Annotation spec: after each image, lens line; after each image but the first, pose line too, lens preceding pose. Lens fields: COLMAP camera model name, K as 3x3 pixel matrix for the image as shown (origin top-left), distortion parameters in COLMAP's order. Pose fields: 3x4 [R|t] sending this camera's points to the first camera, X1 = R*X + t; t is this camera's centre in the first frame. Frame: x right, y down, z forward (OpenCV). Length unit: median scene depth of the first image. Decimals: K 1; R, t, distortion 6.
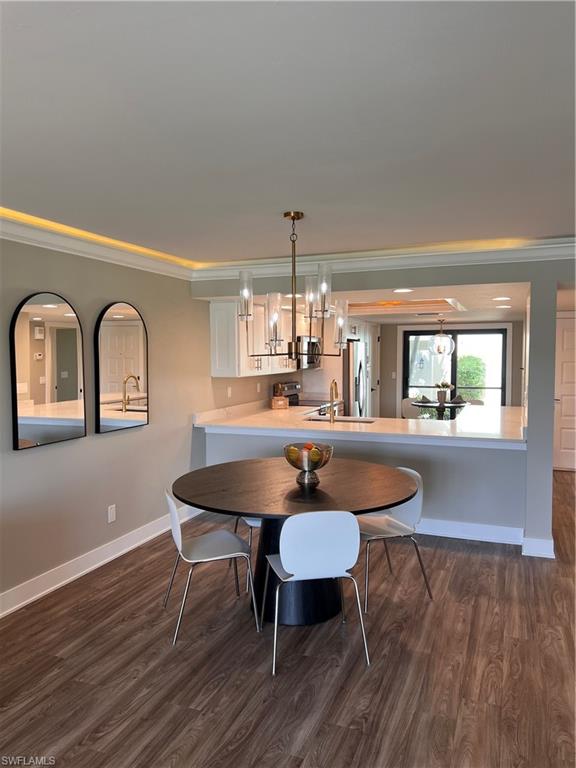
lens RADIAL K [[578.7, 0, 272.8], [0, 578.7, 384.4], [0, 0, 1]] dist [0.086986, -0.114772]
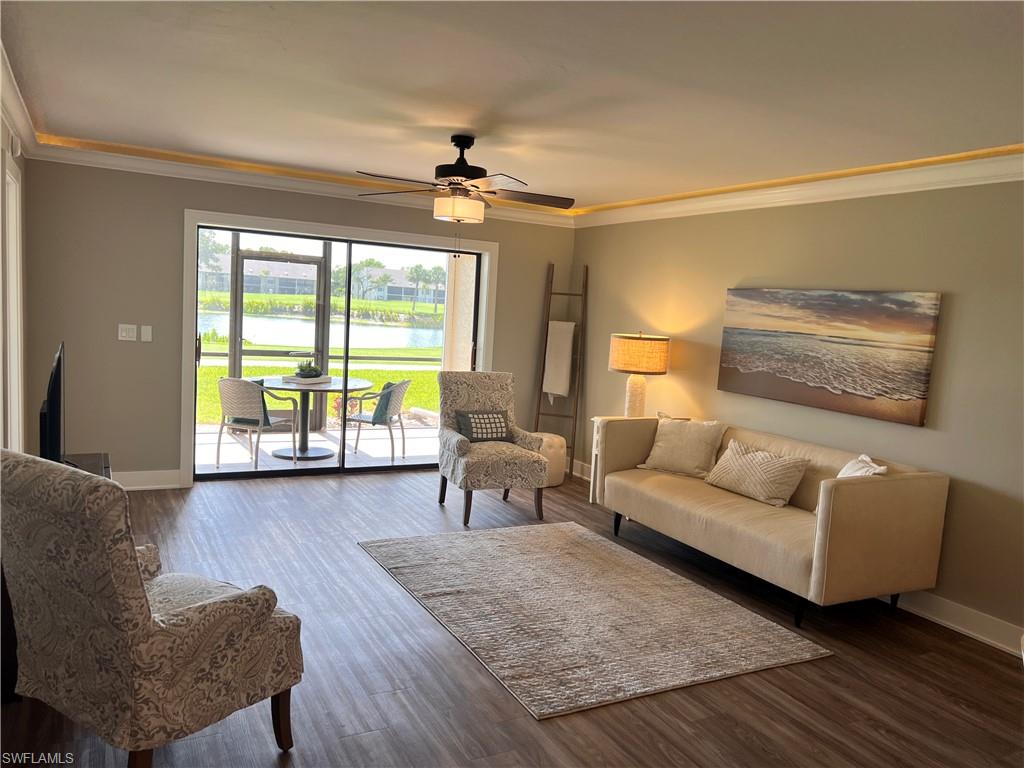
lens RADIAL K [[771.7, 0, 512.0], [0, 771.7, 384.0], [0, 0, 1]] dist [0.086986, -0.114772]
pose [[-0.635141, 0.045803, -0.771037, 0.903546], [-0.103325, 0.984230, 0.143582, -0.044353], [0.765454, 0.170863, -0.620392, 1.127300]]
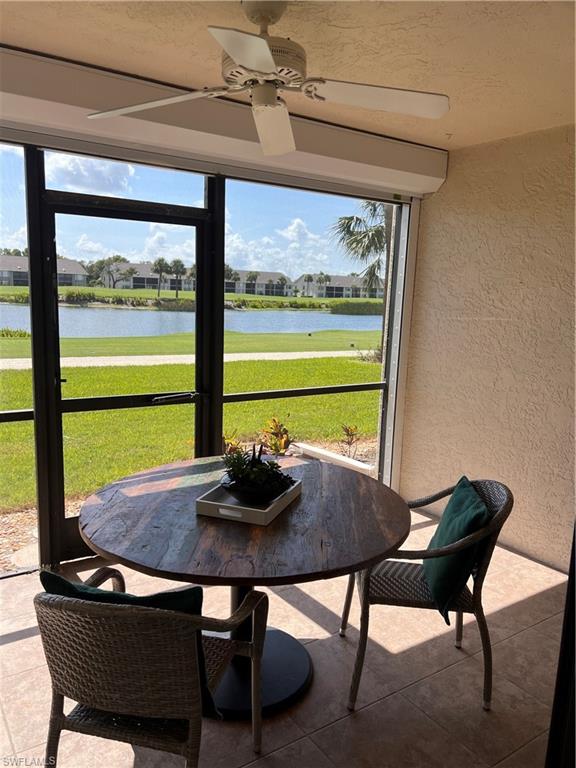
lens RADIAL K [[578.7, 0, 272.8], [0, 578.7, 384.4], [0, 0, 1]] dist [0.086986, -0.114772]
pose [[-0.570381, 0.118335, -0.812811, -0.247915], [-0.077185, 0.977467, 0.196470, 0.105178], [0.817746, 0.174800, -0.548395, -0.903440]]
